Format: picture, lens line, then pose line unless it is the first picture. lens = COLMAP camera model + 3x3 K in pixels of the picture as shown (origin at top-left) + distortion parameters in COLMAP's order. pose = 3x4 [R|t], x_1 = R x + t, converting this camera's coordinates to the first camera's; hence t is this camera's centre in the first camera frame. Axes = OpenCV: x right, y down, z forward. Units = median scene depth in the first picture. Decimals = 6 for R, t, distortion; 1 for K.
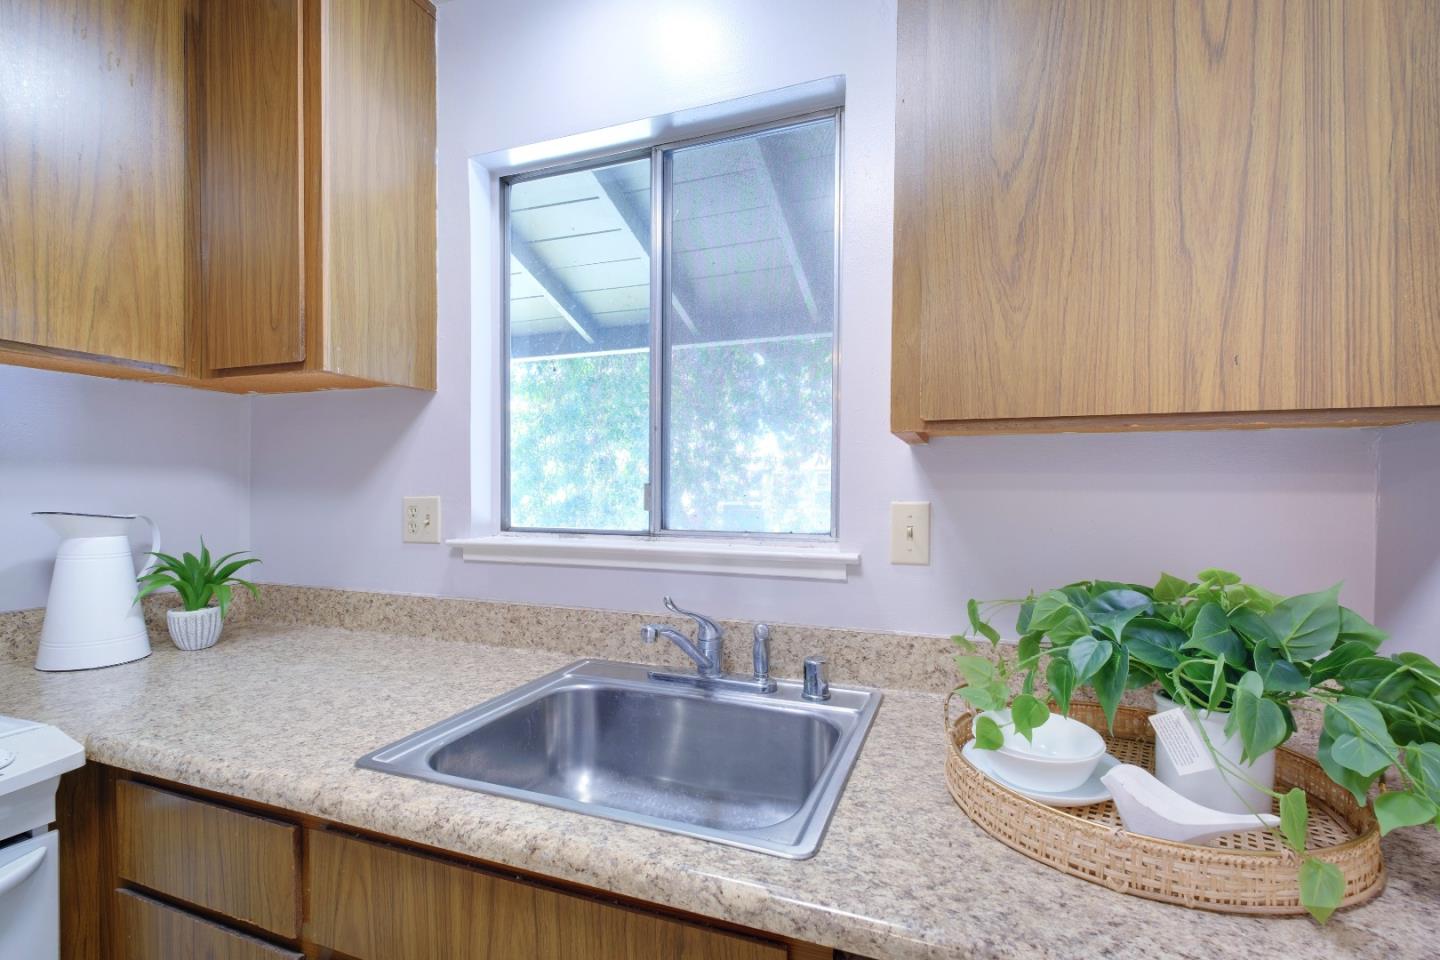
lens RADIAL K [[636.4, 0, 729.3], [0, 636.4, 495.8], [0, 0, 1]] dist [0.004166, -0.006054]
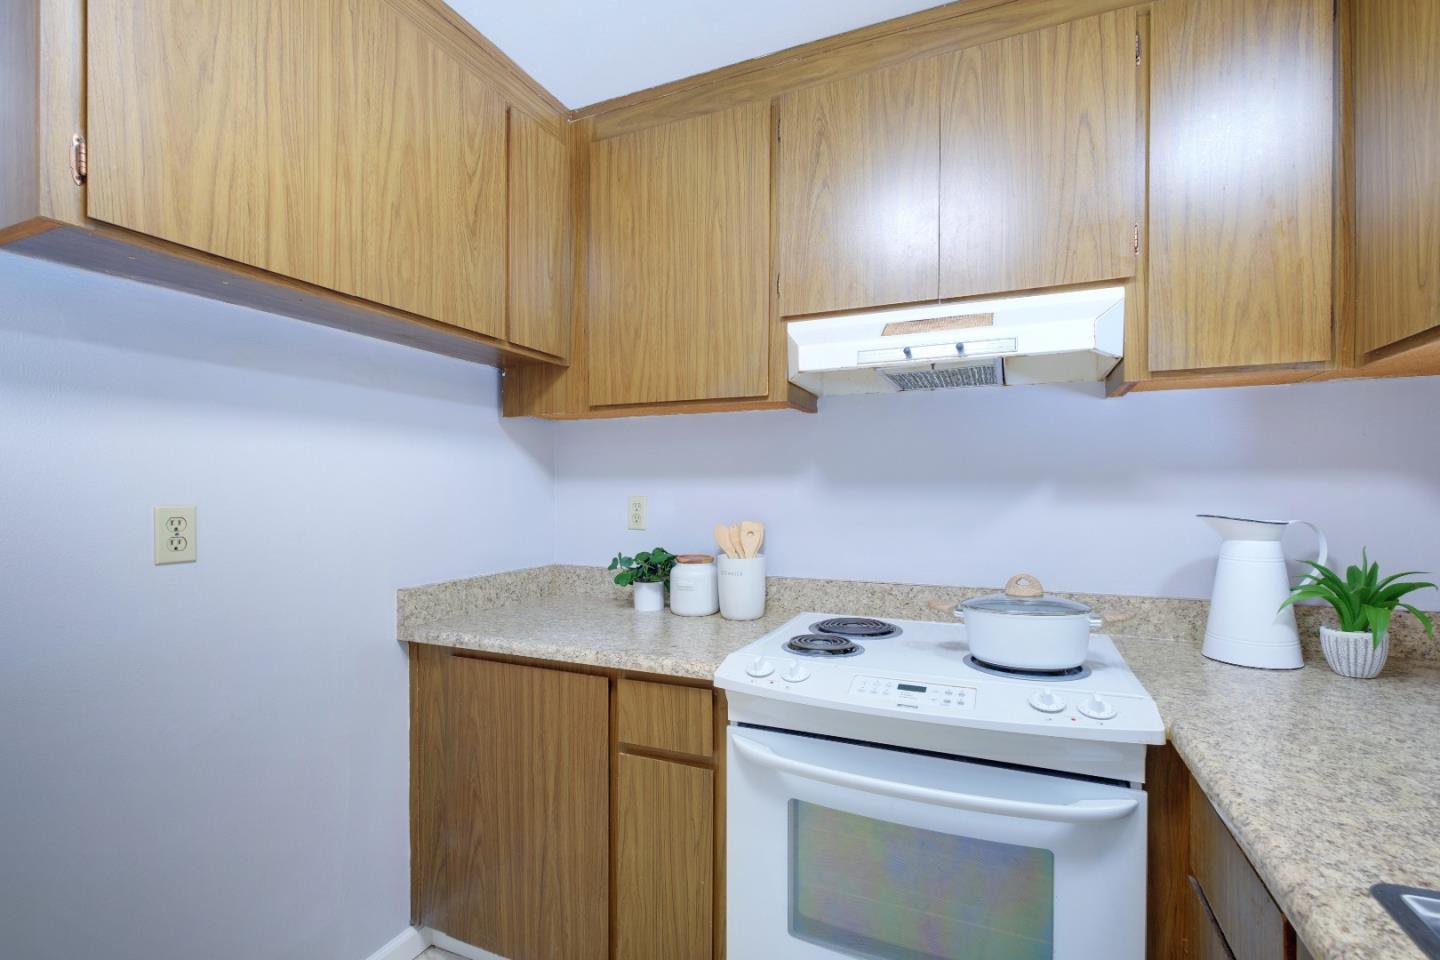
lens RADIAL K [[636.4, 0, 729.3], [0, 636.4, 495.8], [0, 0, 1]] dist [0.004166, -0.006054]
pose [[-0.041864, -0.000605, -0.999123, 0.092377], [-0.007770, 0.999970, -0.000280, -0.002067], [0.999093, 0.007751, -0.041867, 0.214394]]
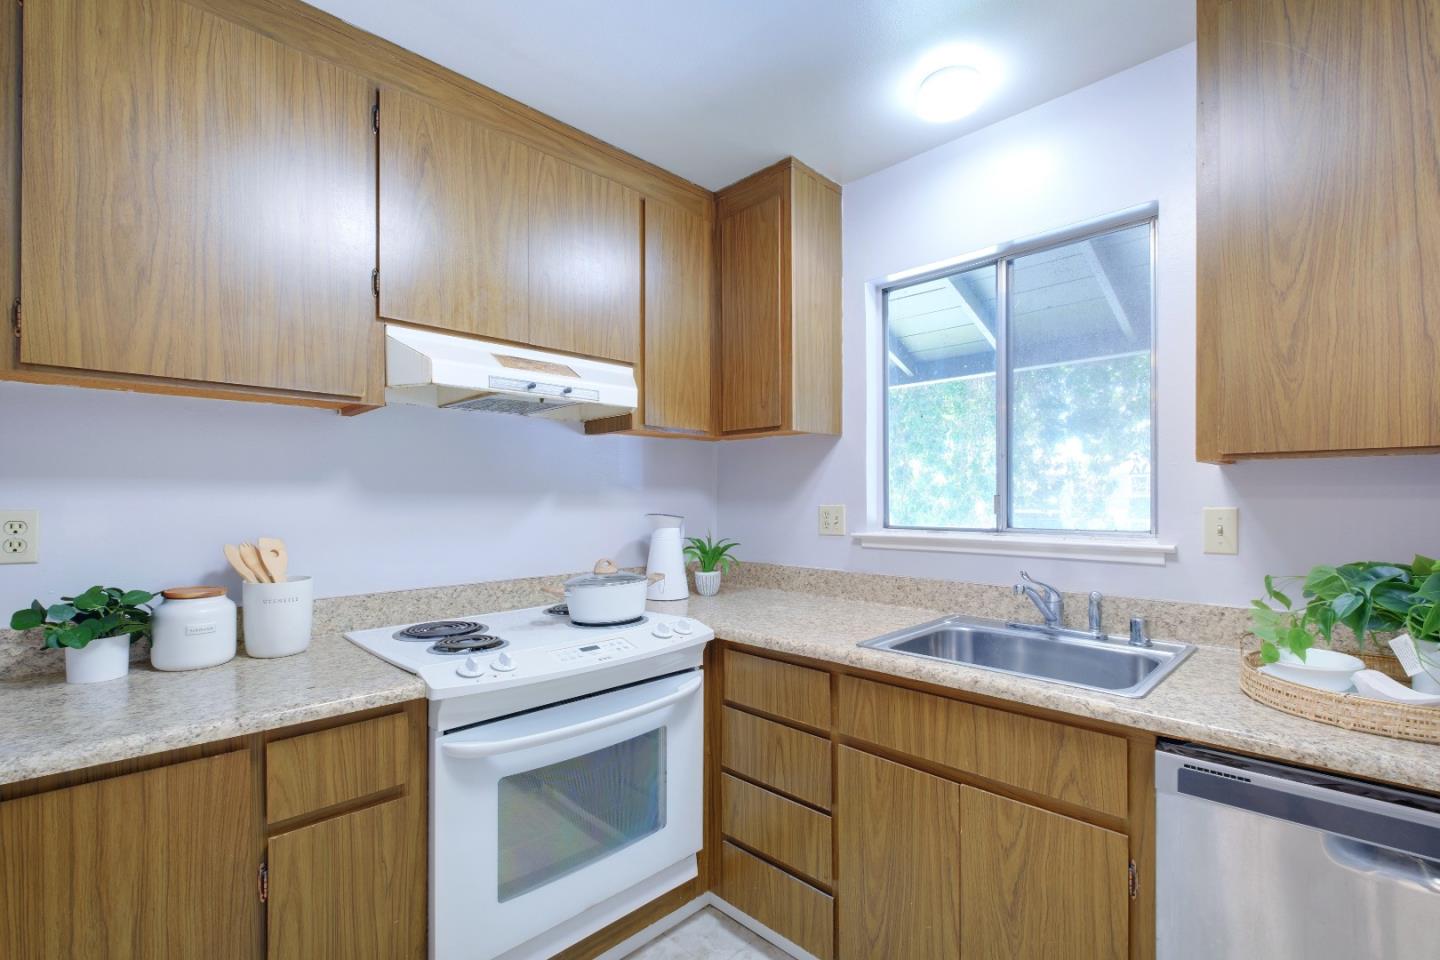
lens RADIAL K [[636.4, 0, 729.3], [0, 636.4, 495.8], [0, 0, 1]] dist [0.004166, -0.006054]
pose [[0.910916, -0.009879, -0.412474, -0.101057], [0.004714, 0.999897, -0.013539, -0.001631], [0.412566, 0.010389, 0.910869, -0.625179]]
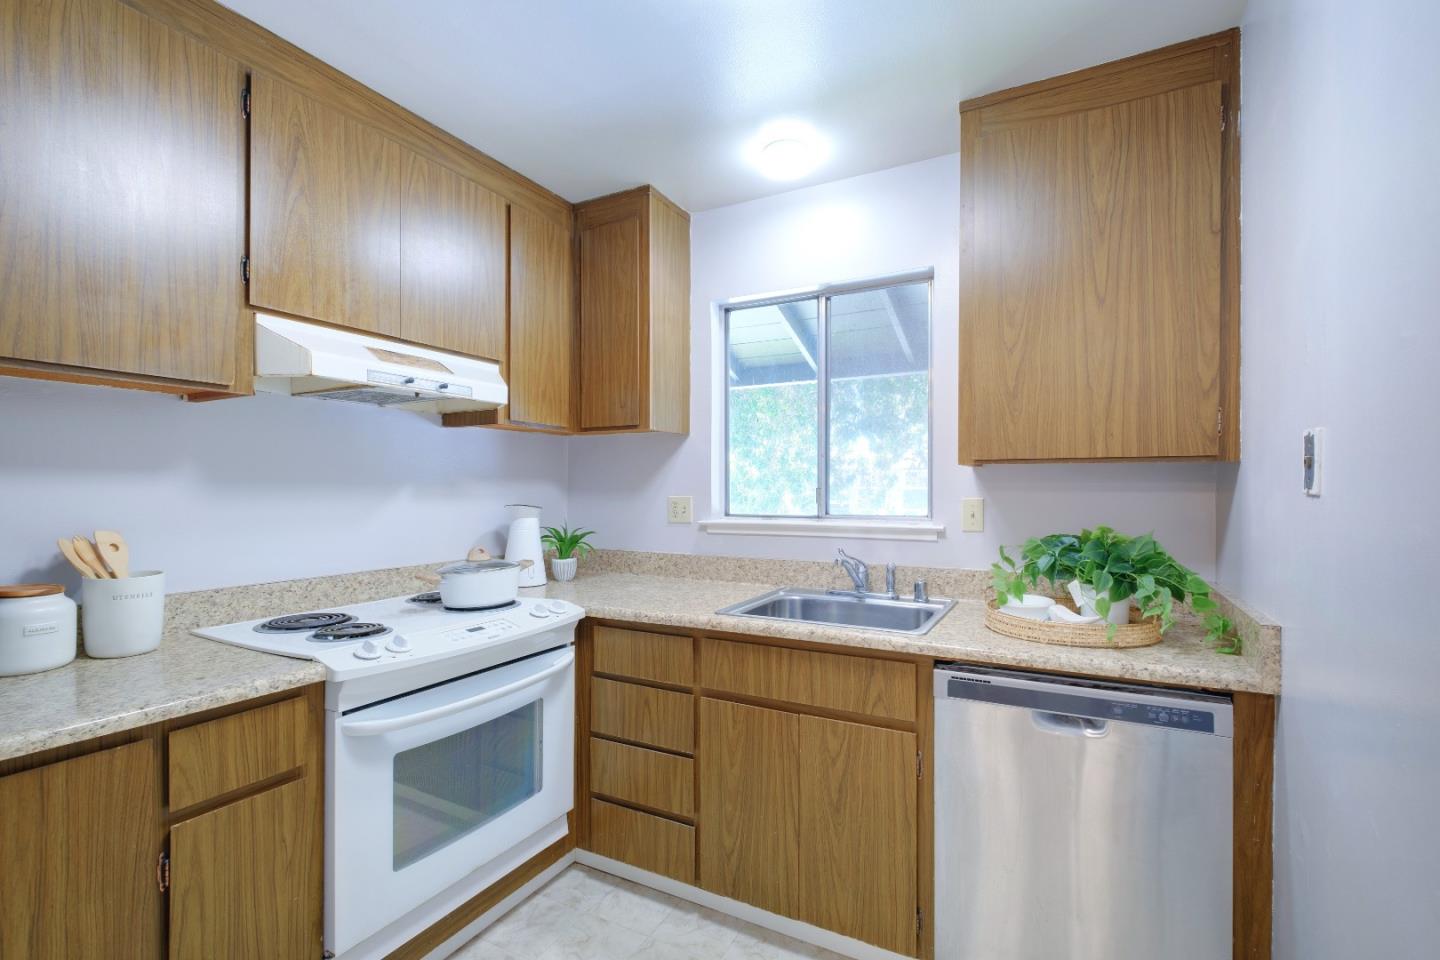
lens RADIAL K [[639.1, 0, 728.6], [0, 639.1, 487.0], [0, 0, 1]] dist [0.001401, -0.005744]
pose [[0.991273, -0.005909, -0.131696, -0.163904], [0.004295, 0.999912, -0.012537, -0.001130], [0.131758, 0.011862, 0.991211, -0.880491]]
